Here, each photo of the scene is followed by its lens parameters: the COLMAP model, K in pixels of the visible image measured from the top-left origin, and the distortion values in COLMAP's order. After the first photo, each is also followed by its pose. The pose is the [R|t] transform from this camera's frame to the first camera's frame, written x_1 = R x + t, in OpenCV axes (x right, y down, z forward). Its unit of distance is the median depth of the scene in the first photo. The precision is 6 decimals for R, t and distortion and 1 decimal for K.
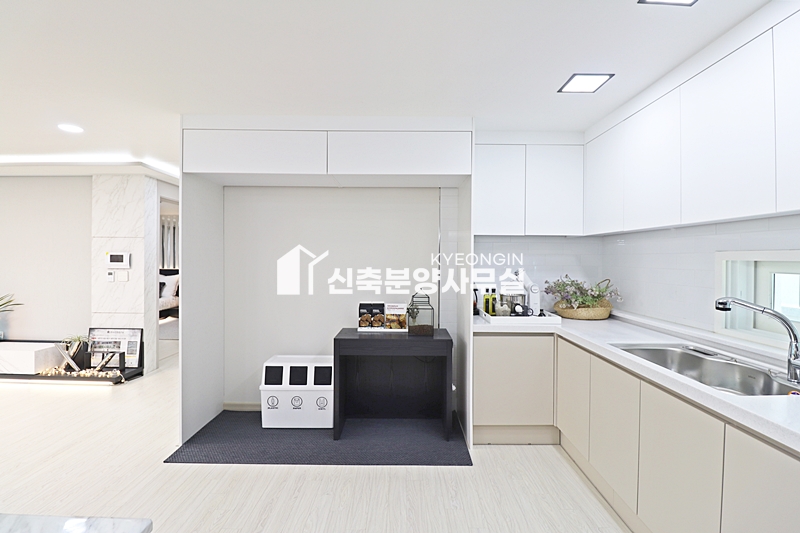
lens RADIAL K [[368.7, 0, 400.7], [0, 368.7, 262.0], [0, 0, 1]] dist [-0.002980, -0.012580]
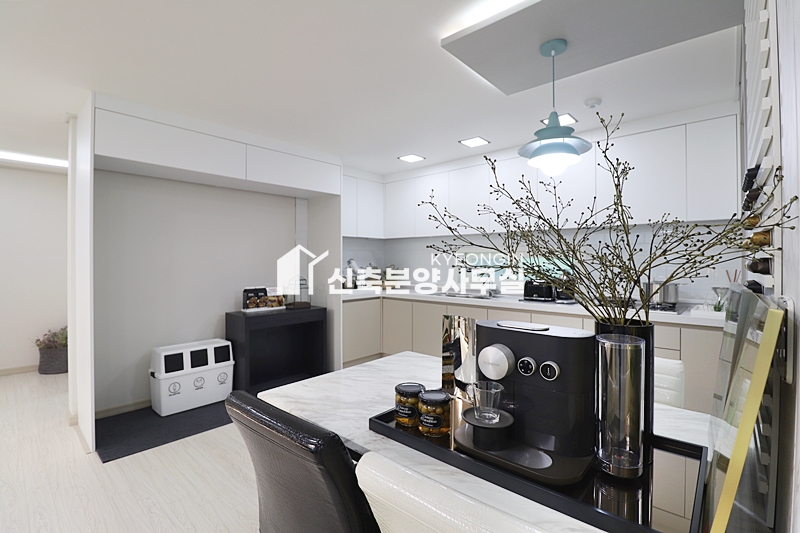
lens RADIAL K [[368.7, 0, 400.7], [0, 368.7, 262.0], [0, 0, 1]] dist [-0.002980, -0.012580]
pose [[0.671150, -0.009021, 0.741267, -0.656725], [0.009600, 0.999948, 0.003477, 0.027151], [-0.741260, 0.004782, 0.671201, -0.158110]]
